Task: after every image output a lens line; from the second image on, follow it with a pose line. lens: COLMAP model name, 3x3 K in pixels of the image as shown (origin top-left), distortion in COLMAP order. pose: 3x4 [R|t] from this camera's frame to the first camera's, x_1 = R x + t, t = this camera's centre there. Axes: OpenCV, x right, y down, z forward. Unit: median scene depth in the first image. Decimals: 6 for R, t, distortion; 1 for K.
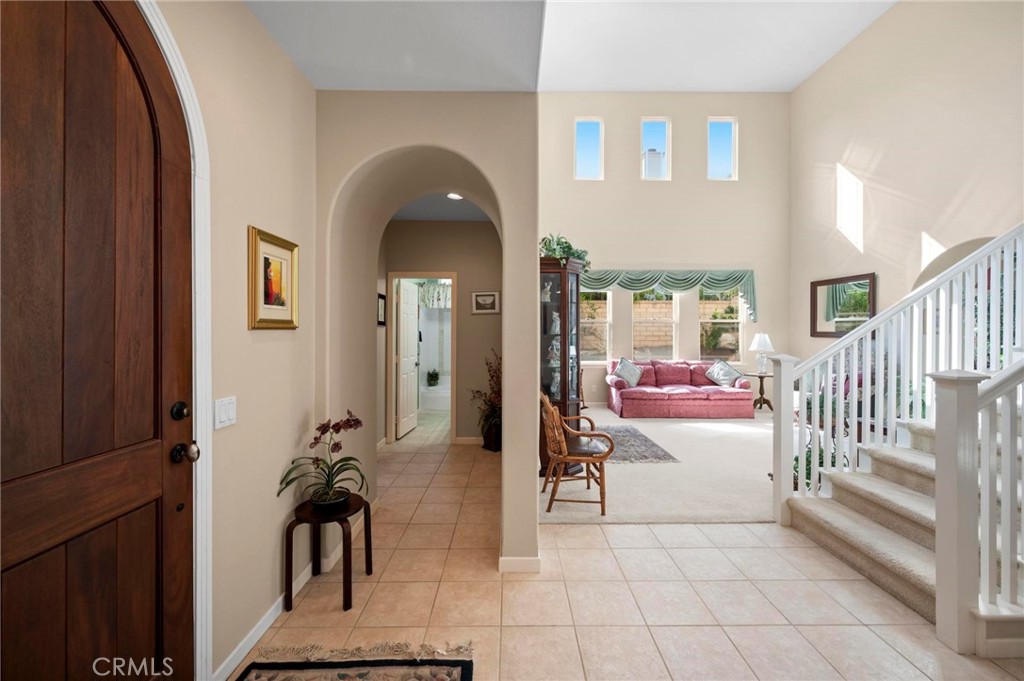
lens RADIAL K [[411.7, 0, 510.4], [0, 411.7, 329.6], [0, 0, 1]] dist [-0.000538, 0.000056]
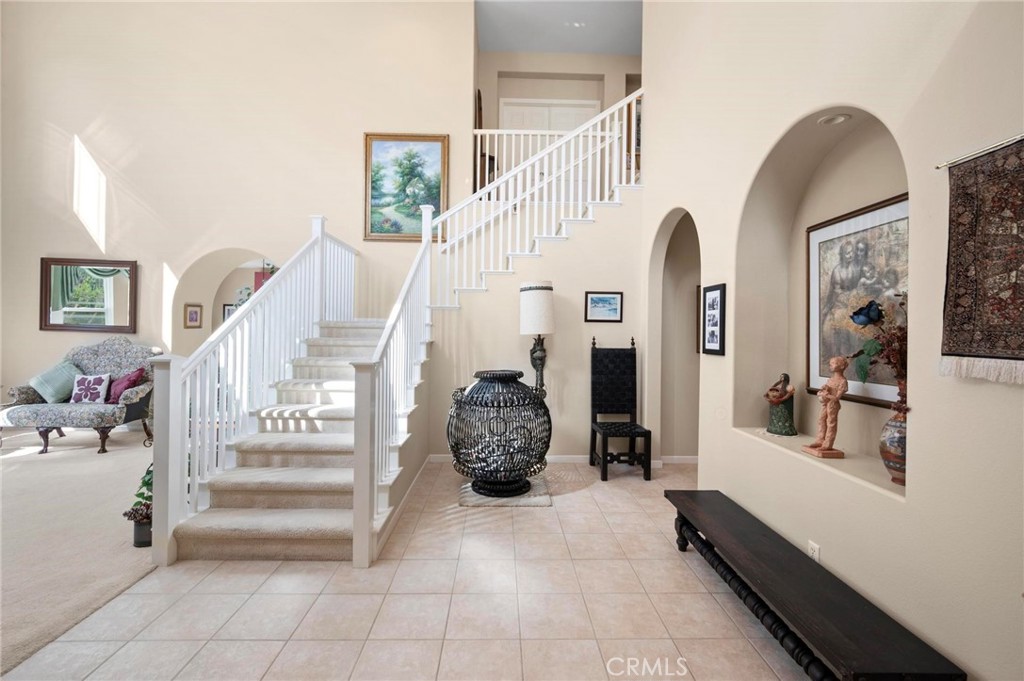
lens RADIAL K [[435.5, 0, 510.9], [0, 435.5, 333.6], [0, 0, 1]] dist [-0.001730, -0.000288]
pose [[-0.024925, -0.007745, 0.999659, -0.091323], [-0.021077, 0.999752, 0.007220, -0.001103], [-0.999467, -0.020889, -0.025082, 0.151859]]
